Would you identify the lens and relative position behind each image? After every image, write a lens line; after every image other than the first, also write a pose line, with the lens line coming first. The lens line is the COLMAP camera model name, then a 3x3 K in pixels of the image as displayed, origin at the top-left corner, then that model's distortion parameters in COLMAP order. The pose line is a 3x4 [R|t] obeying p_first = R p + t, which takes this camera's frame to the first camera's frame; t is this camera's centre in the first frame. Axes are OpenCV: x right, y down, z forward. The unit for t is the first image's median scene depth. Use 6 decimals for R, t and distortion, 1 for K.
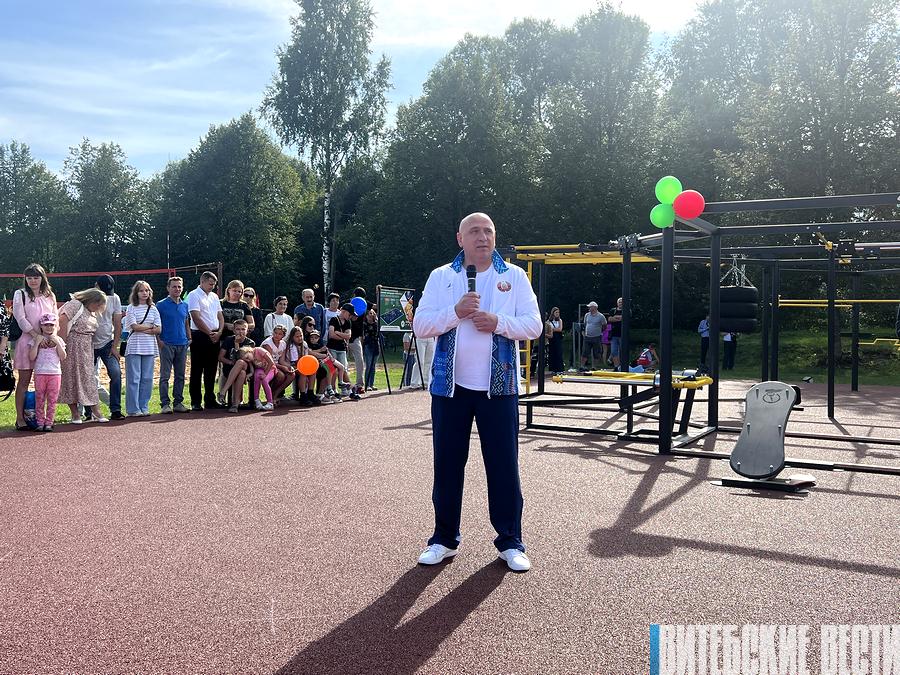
lens RADIAL K [[820.8, 0, 450.0], [0, 820.8, 337.5], [0, 0, 1]] dist [0.003839, -0.001010]
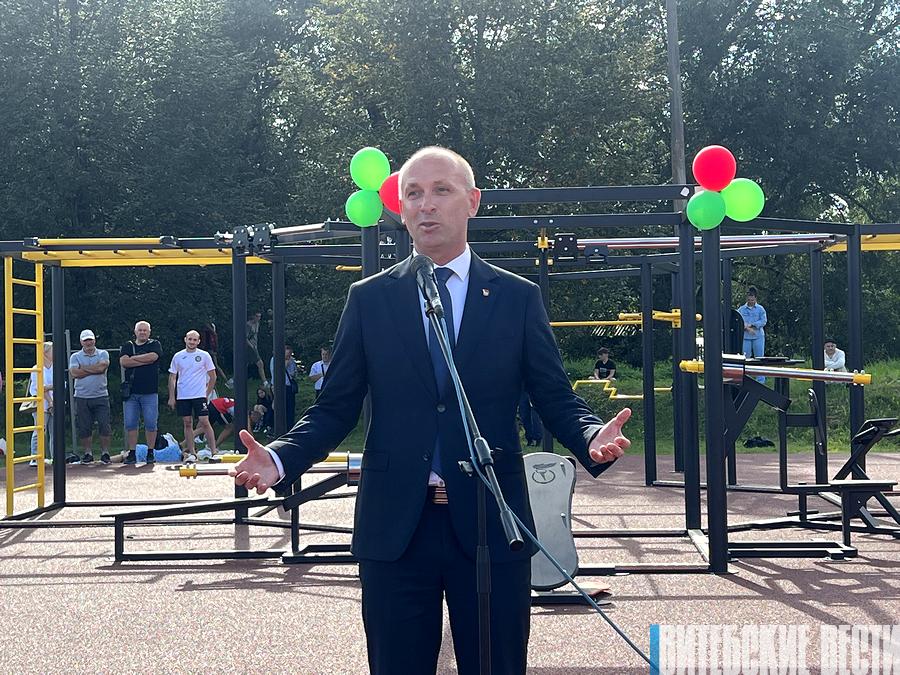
lens RADIAL K [[1702.5, 0, 450.0], [0, 1702.5, 337.5], [0, 0, 1]] dist [0.410178, -3.852313]
pose [[0.895612, -0.024944, 0.444136, -0.209053], [0.038761, 0.999005, -0.022056, -0.009904], [-0.443144, 0.036969, 0.895688, -0.176416]]
